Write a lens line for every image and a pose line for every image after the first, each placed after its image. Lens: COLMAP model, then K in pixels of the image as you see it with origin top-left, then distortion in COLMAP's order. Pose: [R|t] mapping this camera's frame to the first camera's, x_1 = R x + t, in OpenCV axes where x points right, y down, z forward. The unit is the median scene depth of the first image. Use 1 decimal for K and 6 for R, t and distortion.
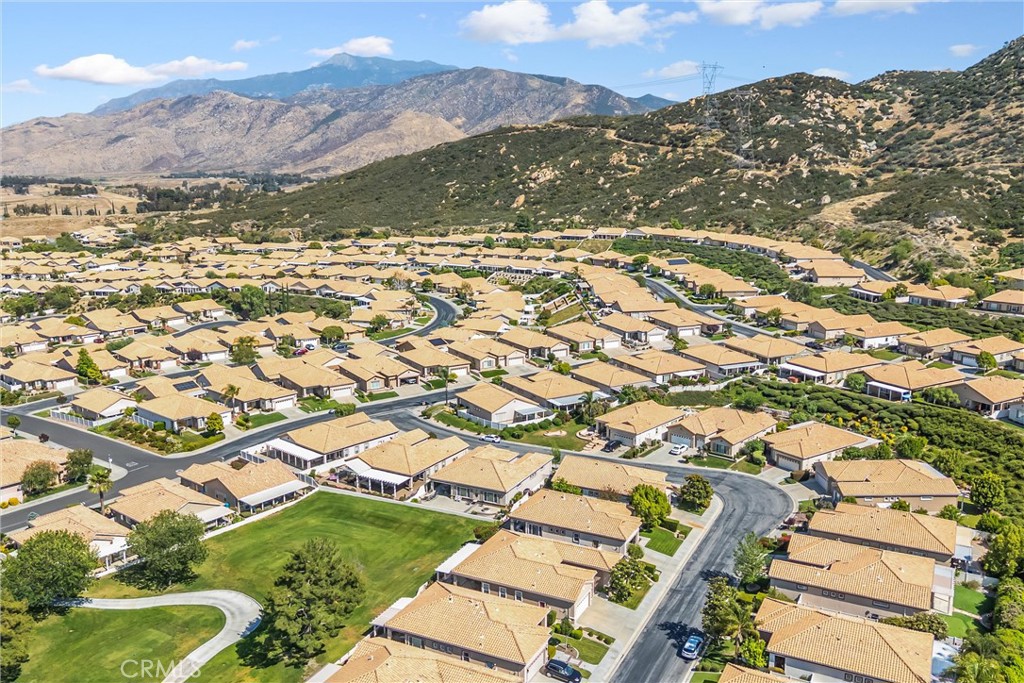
lens RADIAL K [[883.5, 0, 538.2], [0, 883.5, 344.7], [0, 0, 1]] dist [0.086668, -0.085898]
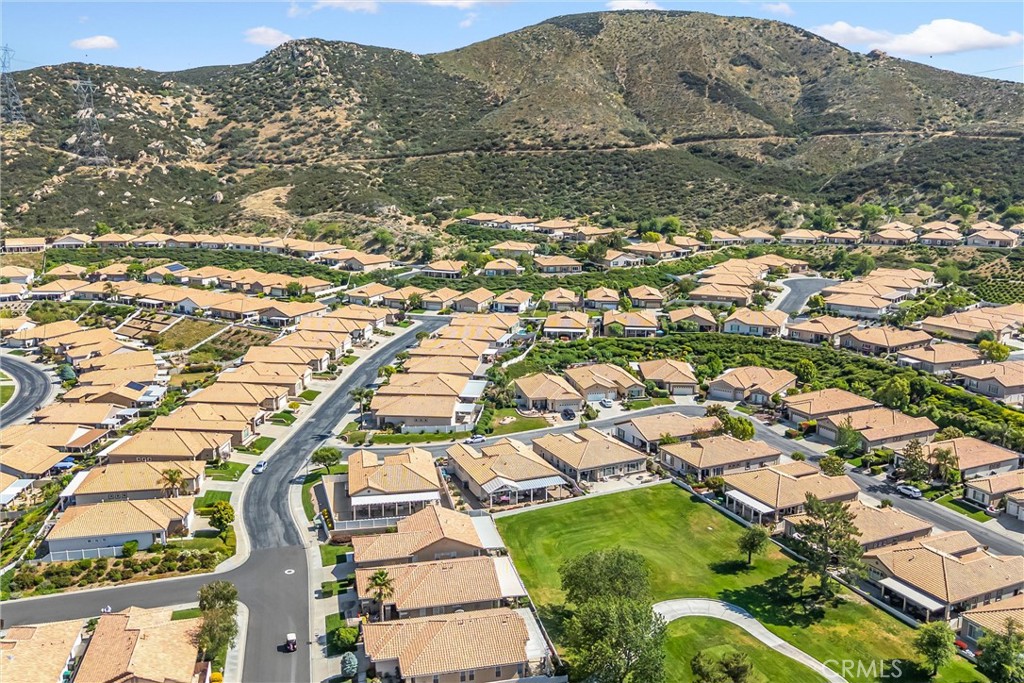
lens RADIAL K [[883.5, 0, 497.8], [0, 883.5, 343.5], [0, 0, 1]] dist [0.086668, -0.085898]
pose [[0.627180, -0.171514, 0.759755, -0.248635], [0.167827, 0.982298, 0.083212, -0.025353], [-0.760578, 0.075319, 0.644863, 0.103339]]
